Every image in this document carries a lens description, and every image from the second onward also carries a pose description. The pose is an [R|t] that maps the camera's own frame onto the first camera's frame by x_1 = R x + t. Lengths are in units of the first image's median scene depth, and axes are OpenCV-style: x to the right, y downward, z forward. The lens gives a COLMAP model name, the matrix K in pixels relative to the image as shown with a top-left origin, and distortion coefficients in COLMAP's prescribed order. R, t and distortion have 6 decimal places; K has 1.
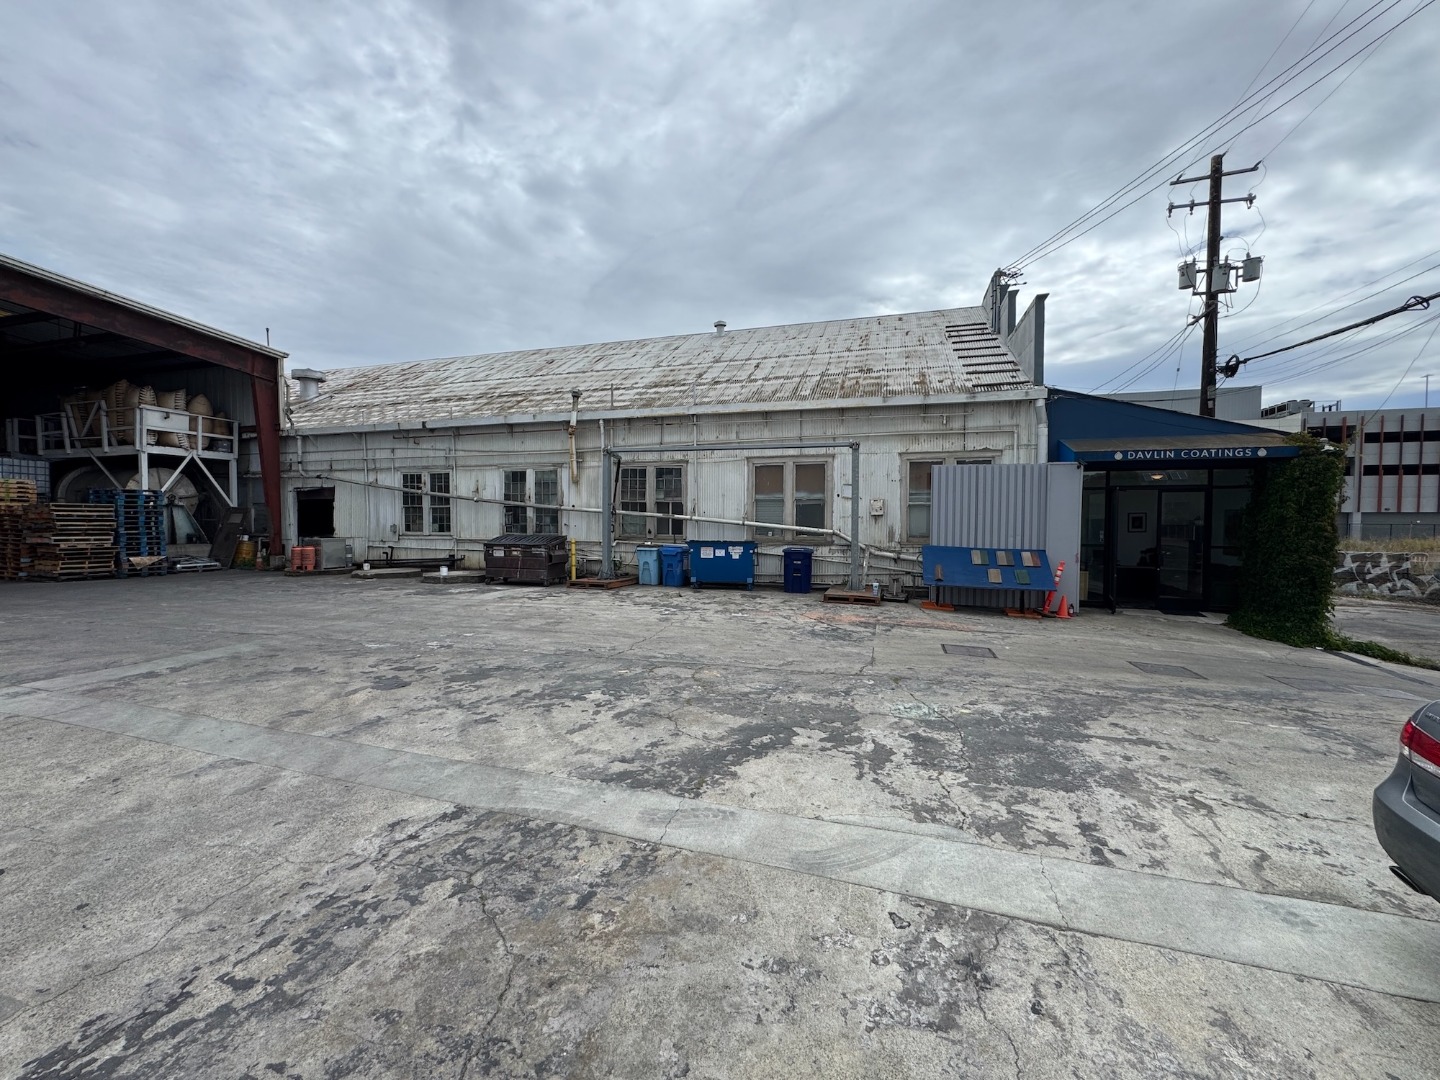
lens RADIAL K [[591.4, 0, 704.7], [0, 591.4, 539.2], [0, 0, 1]] dist [-0.001699, -0.000191]
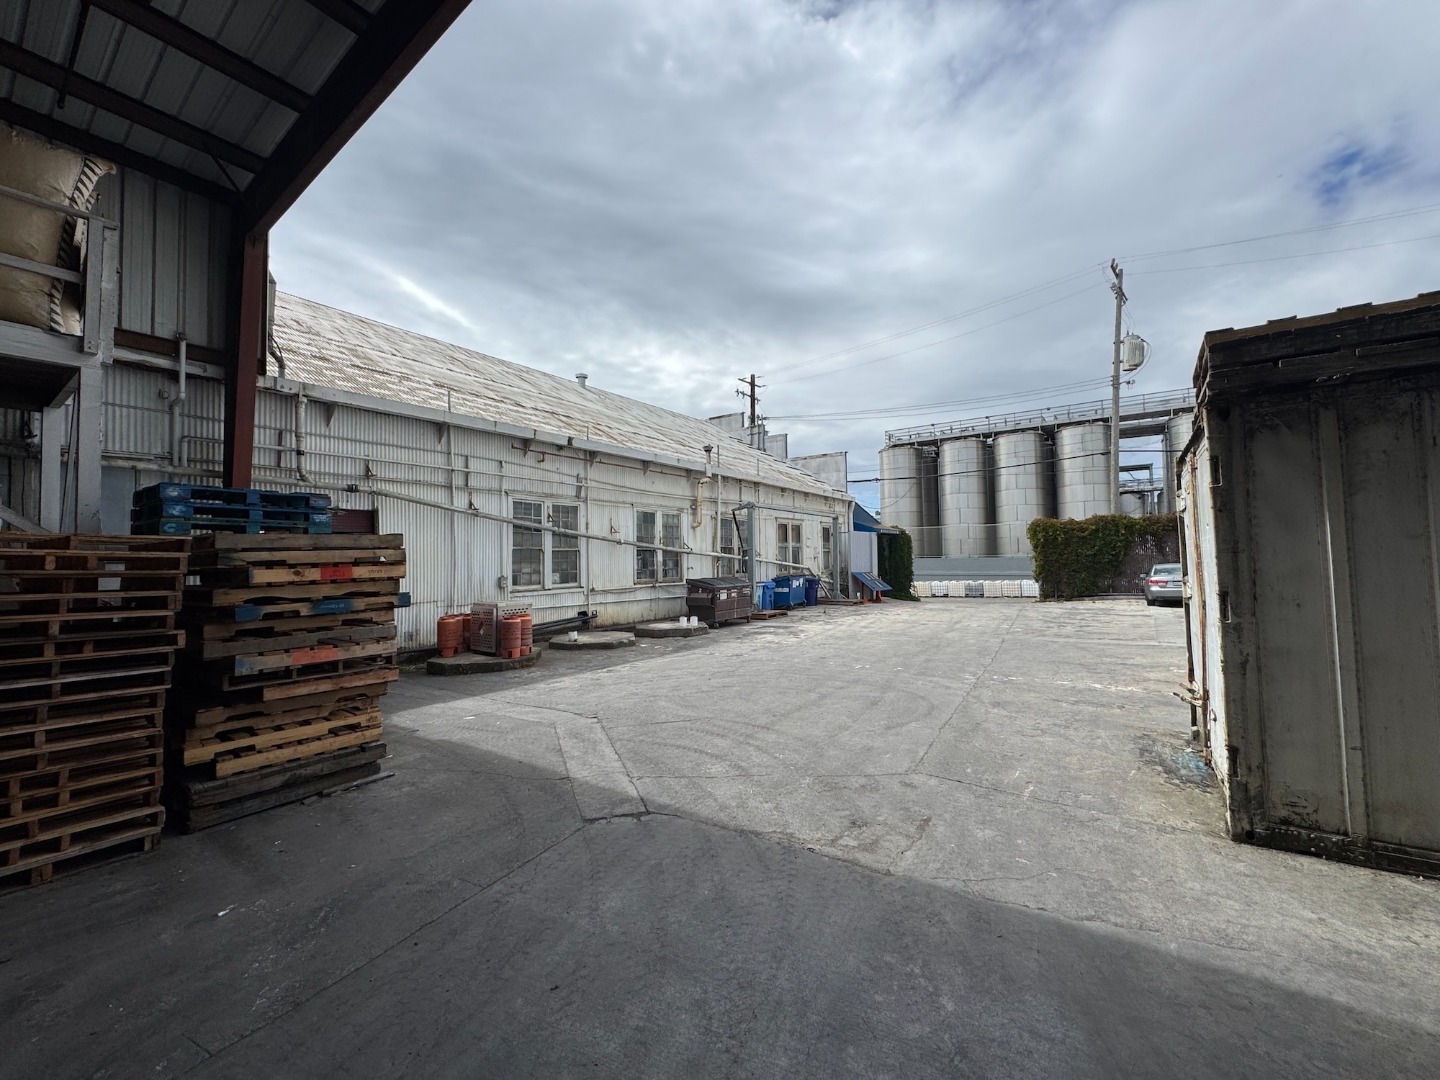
lens RADIAL K [[591.4, 0, 714.5], [0, 591.4, 540.2], [0, 0, 1]] dist [-0.001699, -0.000191]
pose [[0.320794, 0.026455, 0.946779, -1.116331], [0.054448, 0.997442, -0.046319, -0.021445], [-0.945583, 0.066409, 0.318533, 0.588042]]
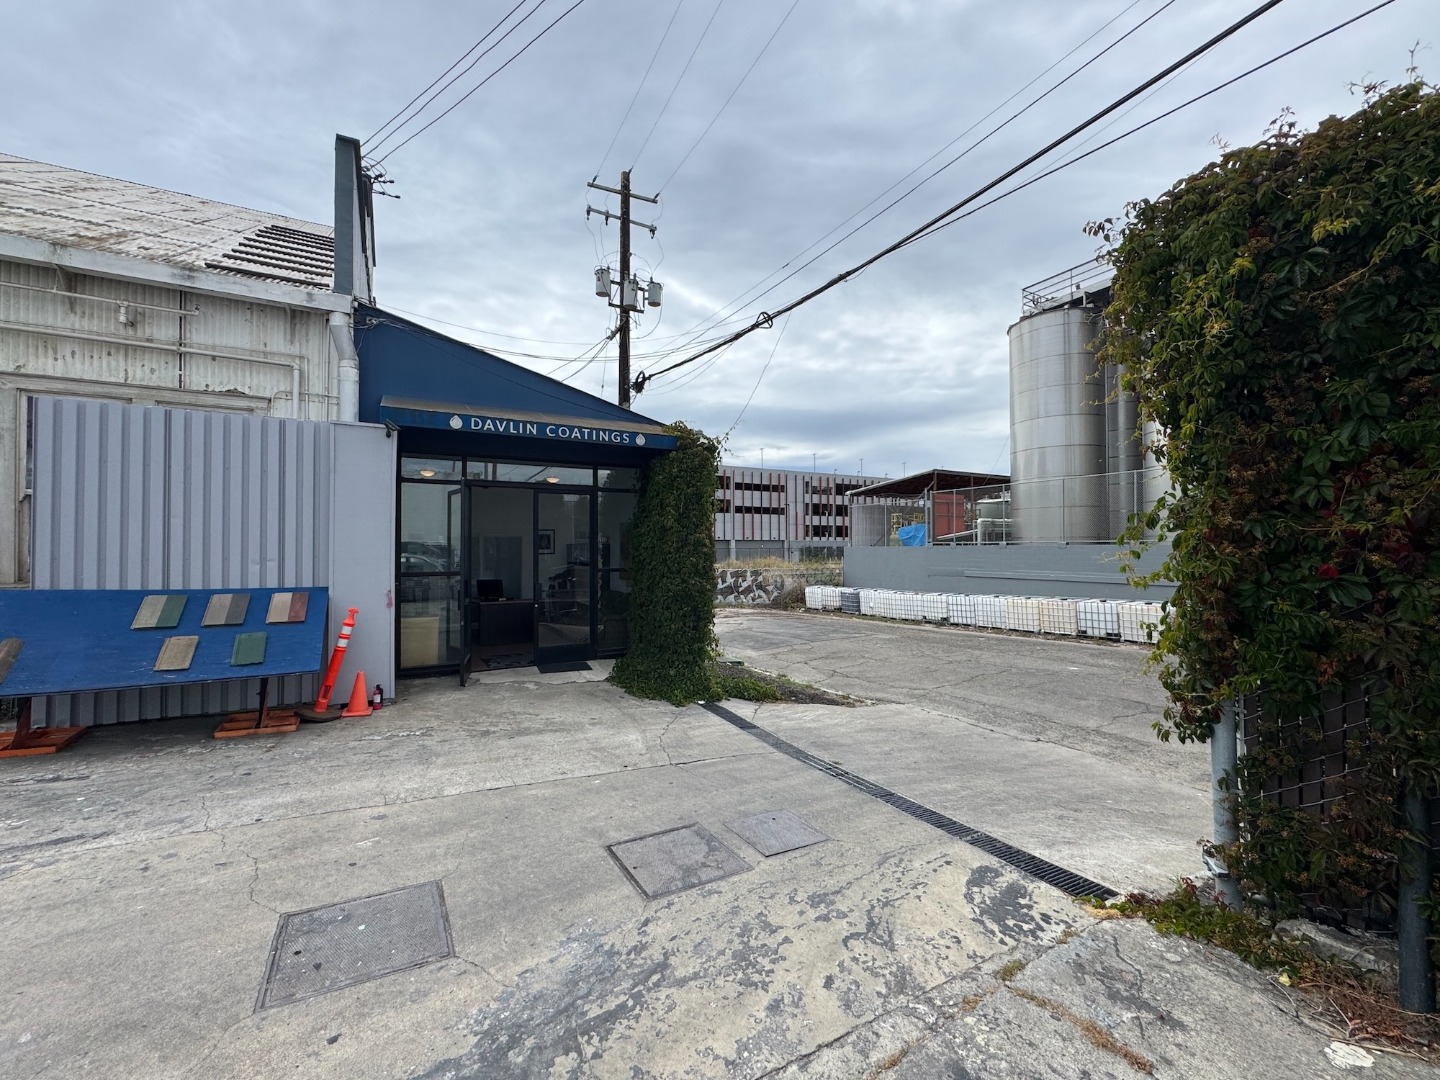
lens RADIAL K [[591.4, 0, 717.3], [0, 591.4, 536.4], [0, 0, 1]] dist [-0.001699, -0.000191]
pose [[0.690889, 0.008332, 0.722912, 0.290374], [0.030558, 0.998703, -0.040715, 0.003752], [-0.722314, 0.050220, 0.689739, 0.260017]]
